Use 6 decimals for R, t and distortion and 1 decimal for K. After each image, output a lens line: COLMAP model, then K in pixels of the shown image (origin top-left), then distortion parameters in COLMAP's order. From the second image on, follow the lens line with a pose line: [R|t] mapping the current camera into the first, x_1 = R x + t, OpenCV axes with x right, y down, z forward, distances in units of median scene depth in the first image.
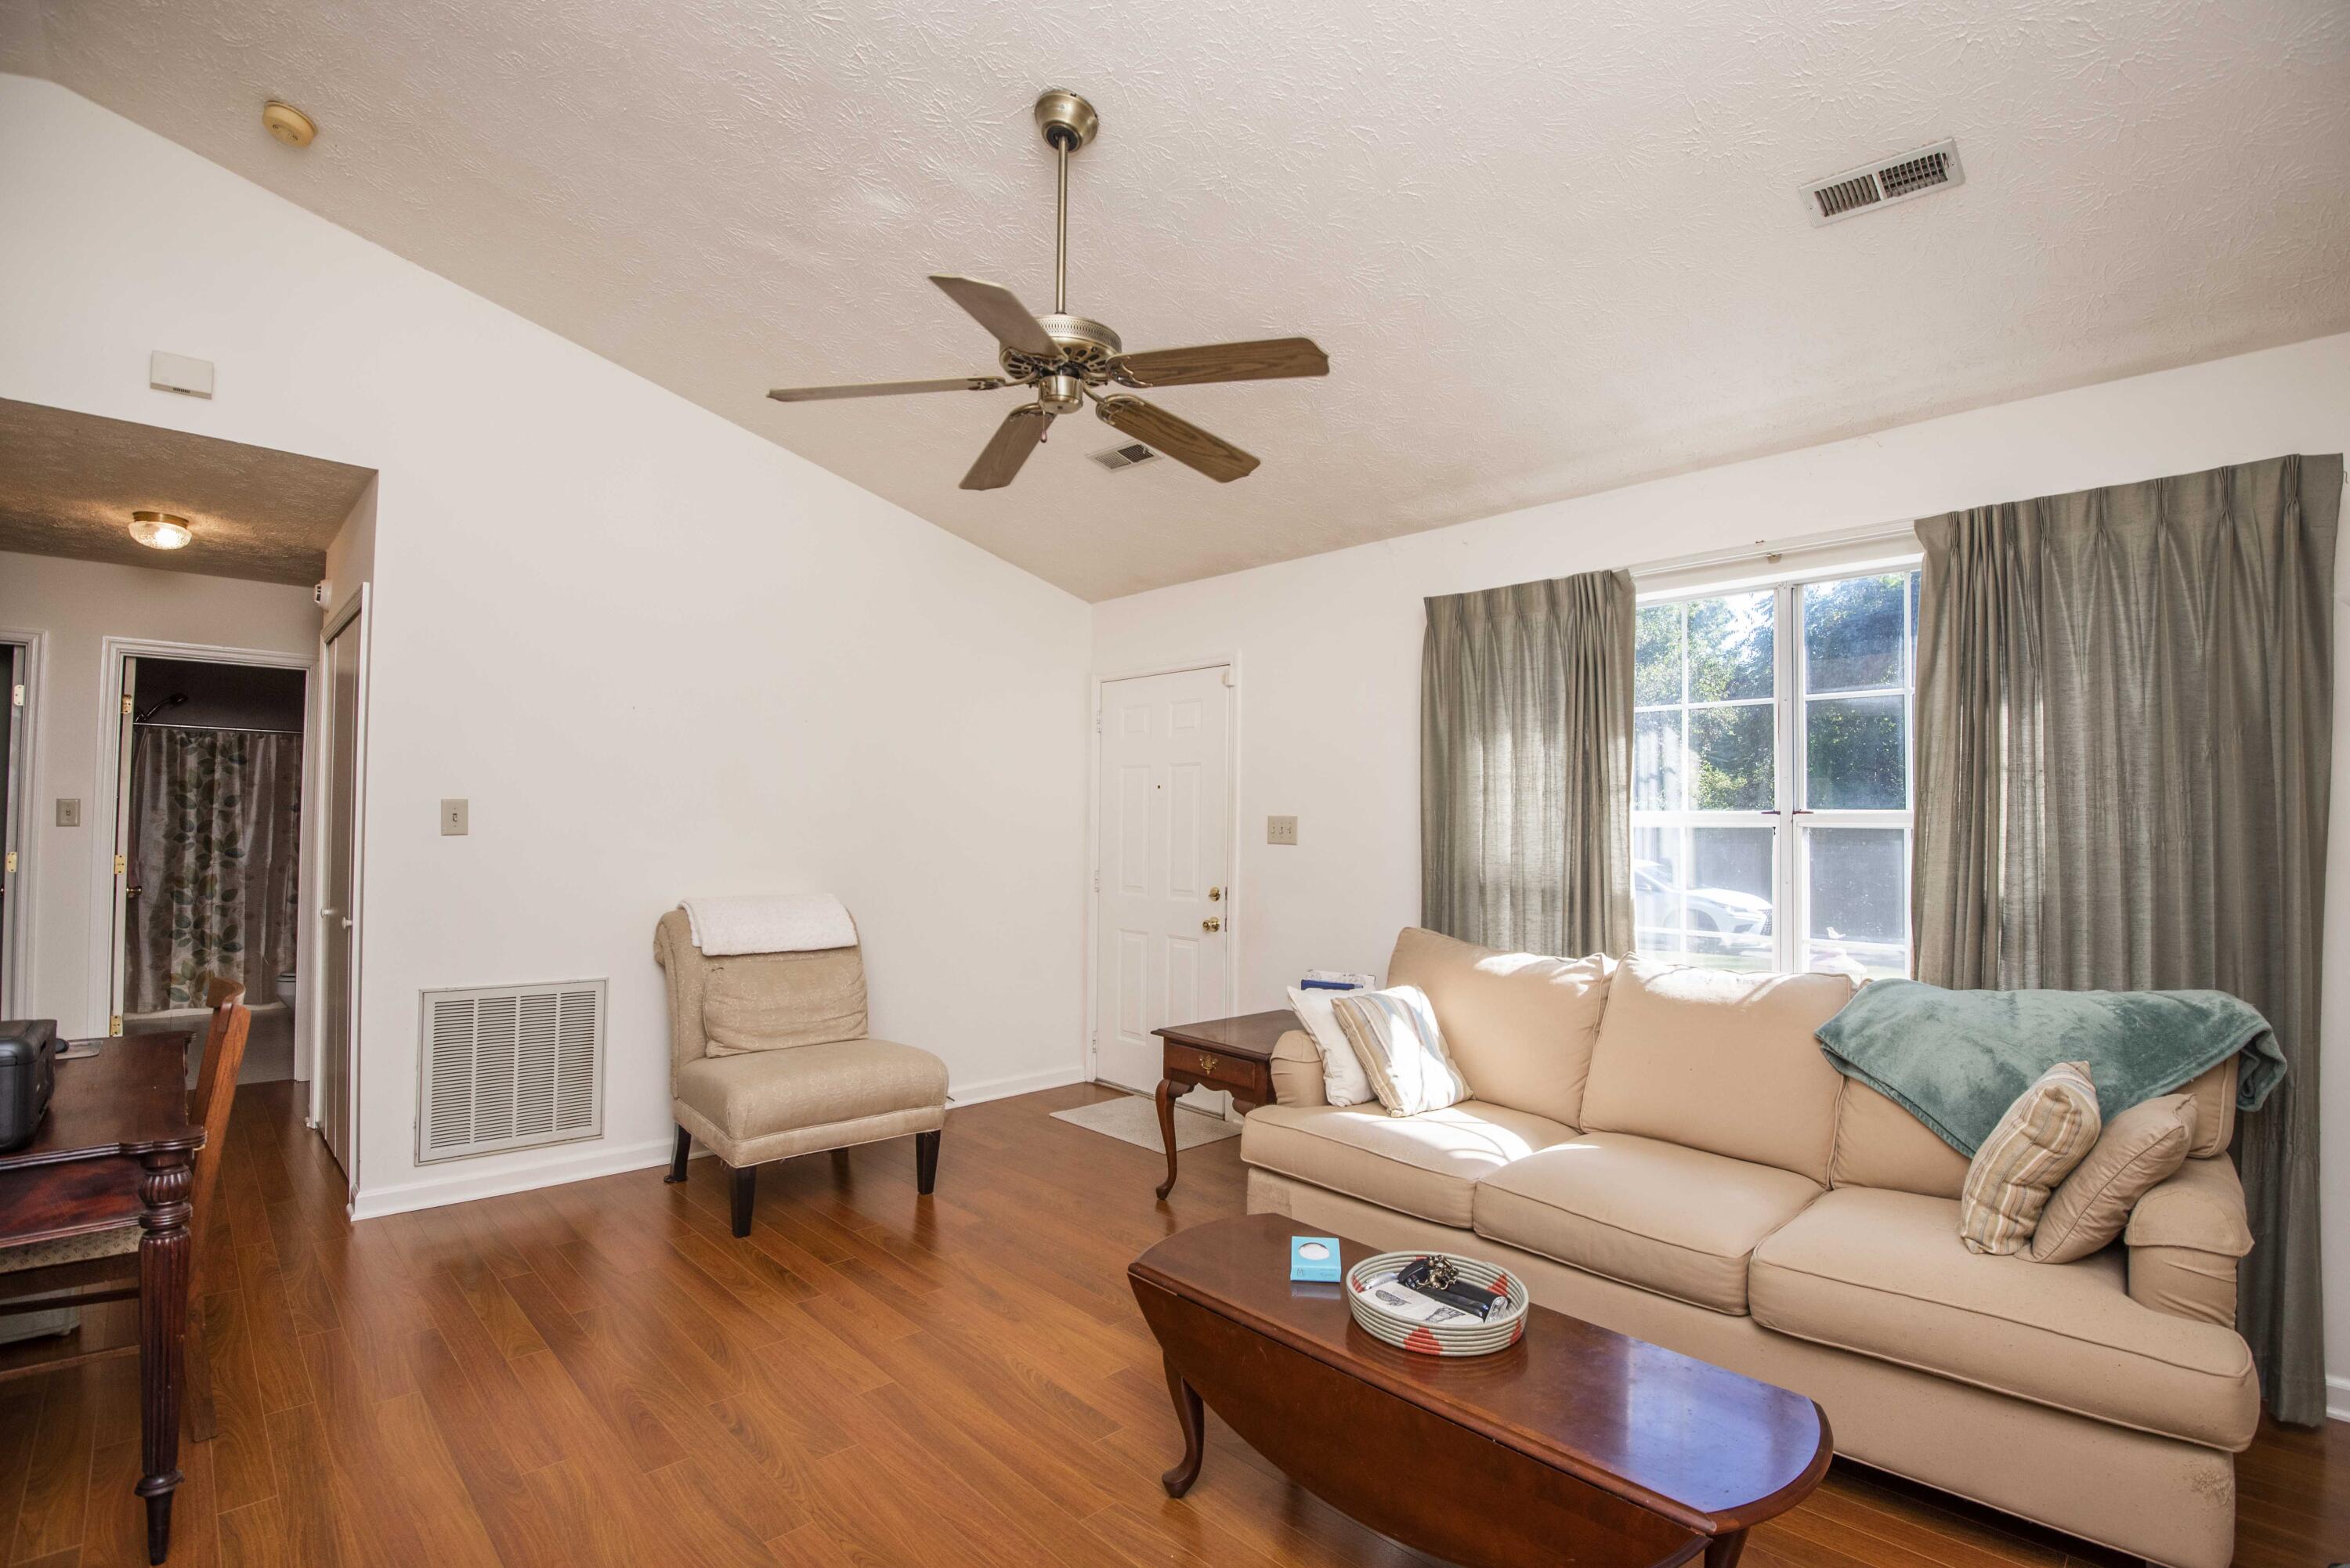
lens RADIAL K [[1090.1, 0, 1181.1], [0, 1090.1, 798.9], [0, 0, 1]] dist [0.000970, -0.000408]
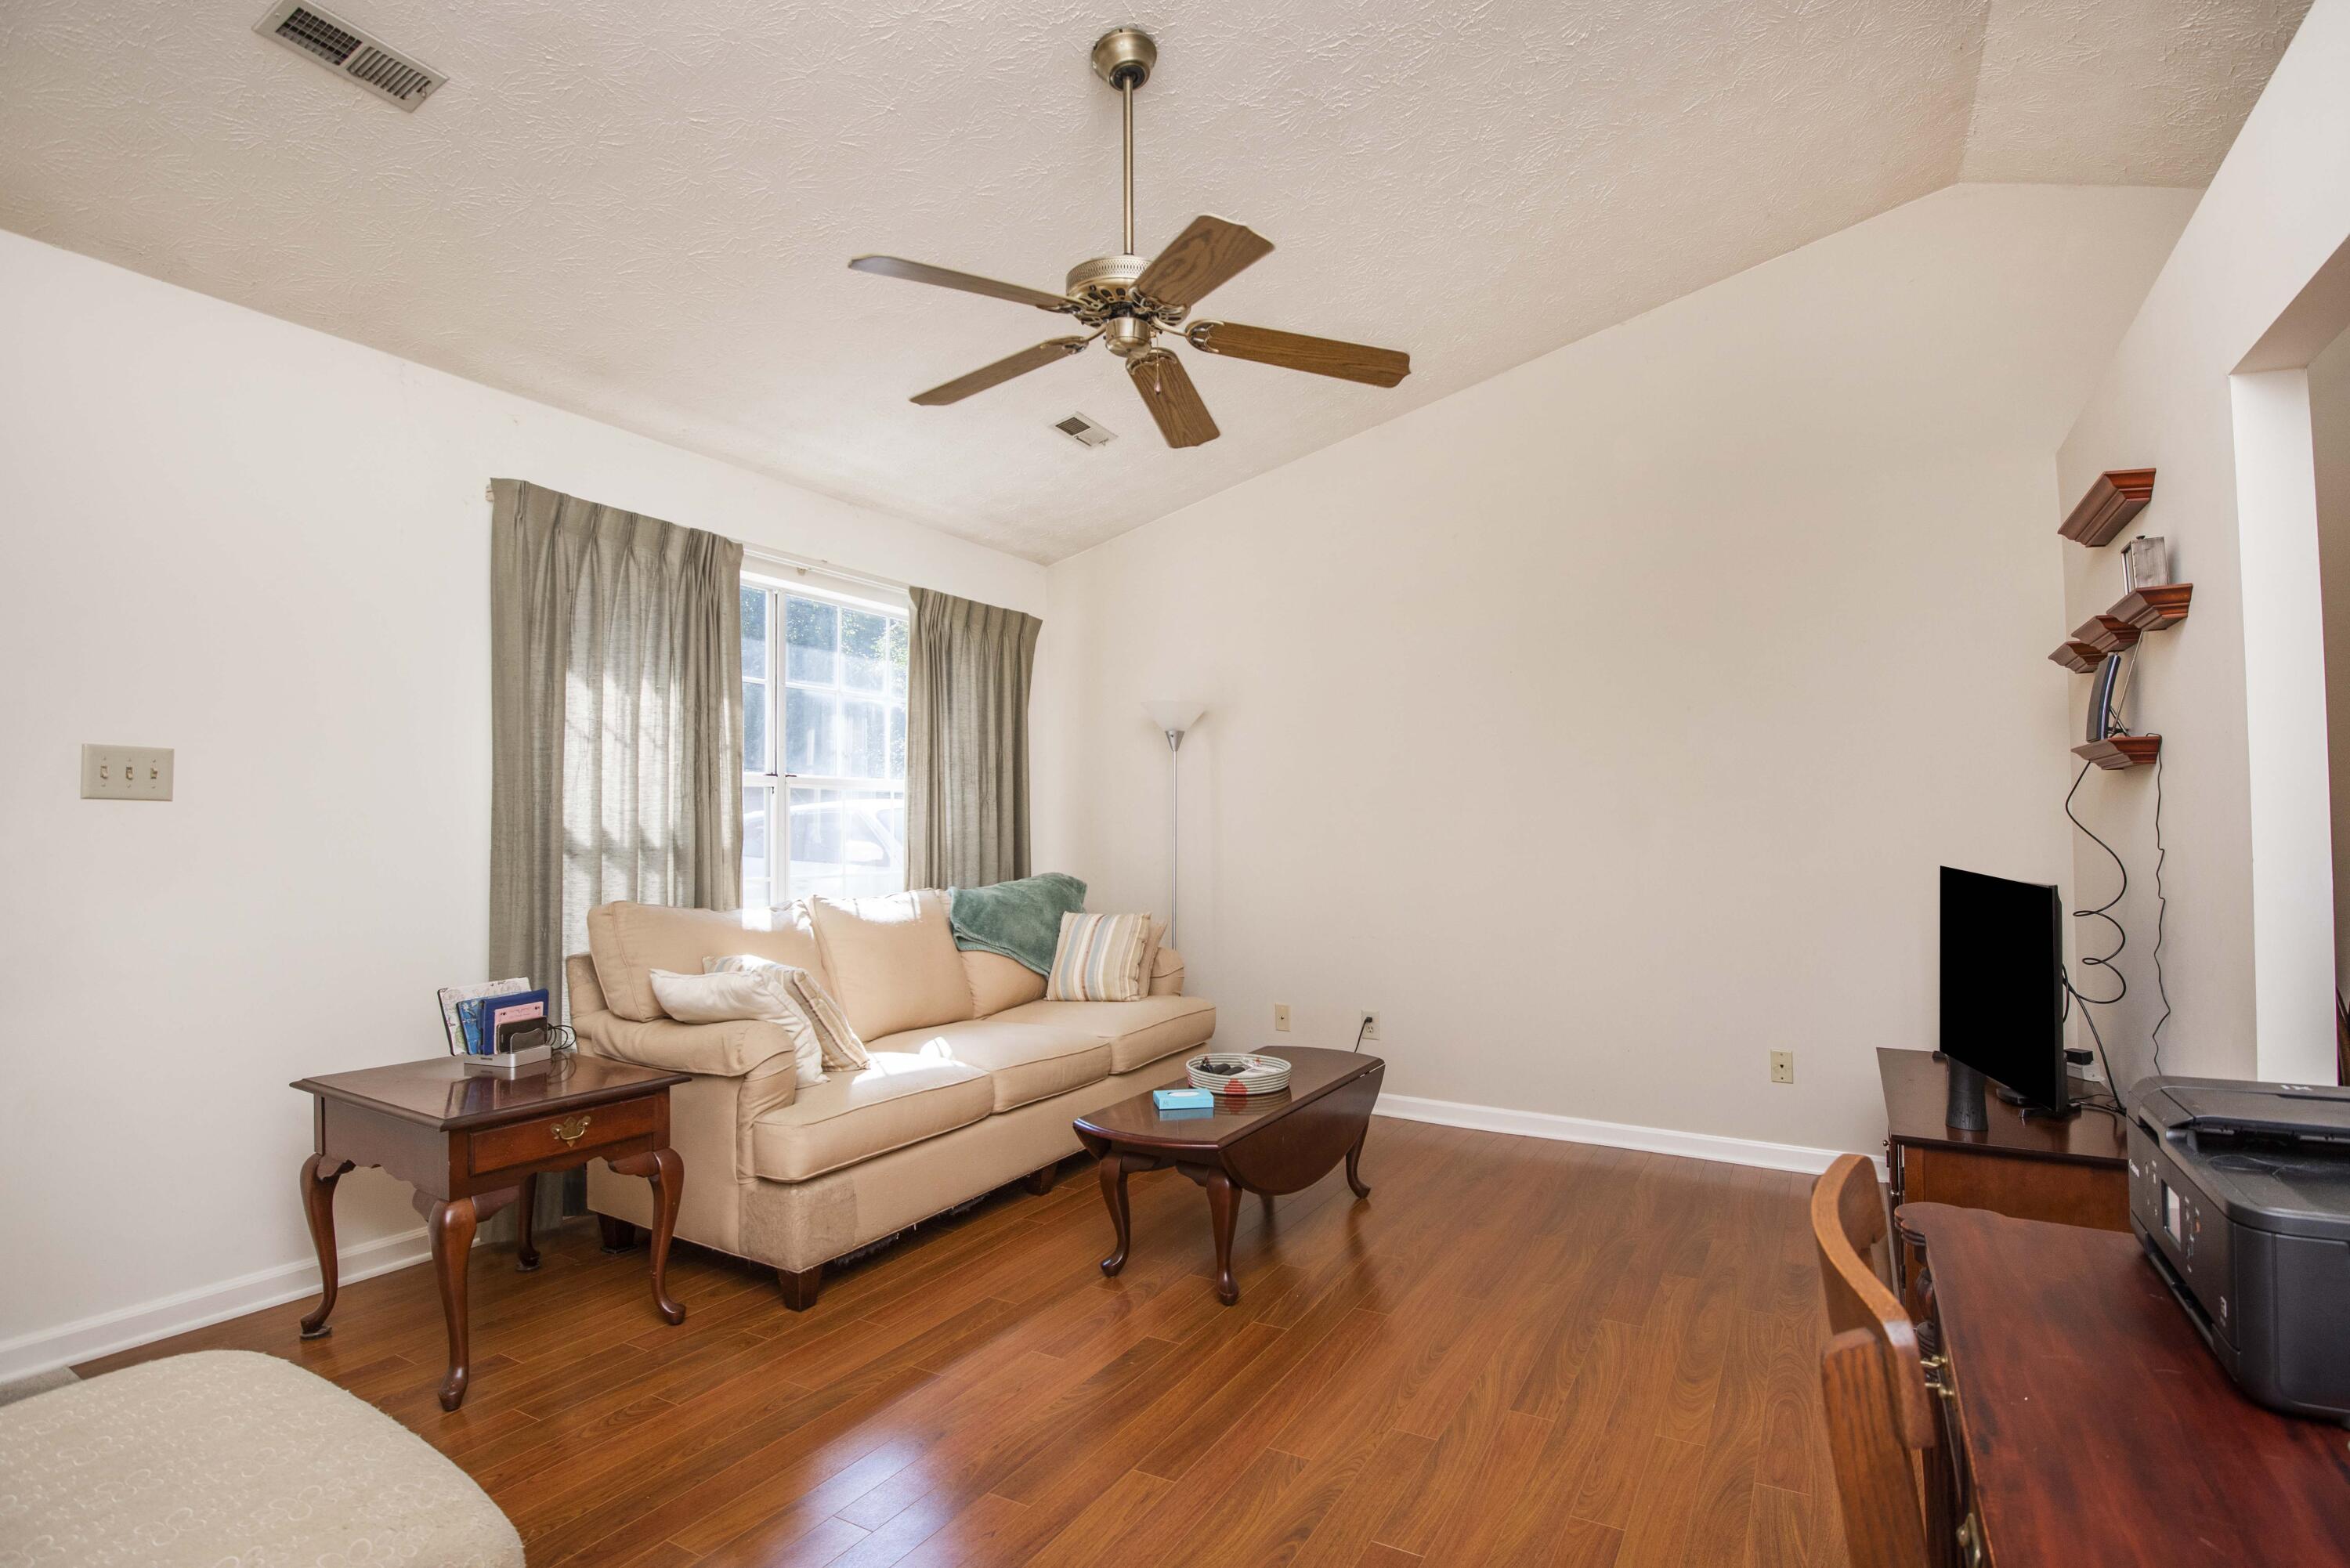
lens RADIAL K [[1074.6, 0, 1193.2], [0, 1074.6, 804.1], [0, 0, 1]] dist [-0.015603, -0.000574]
pose [[-0.262980, -0.009944, 0.964750, -0.724901], [-0.050268, 0.998730, -0.003409, 0.025831], [-0.963491, -0.049393, -0.263146, 0.829792]]
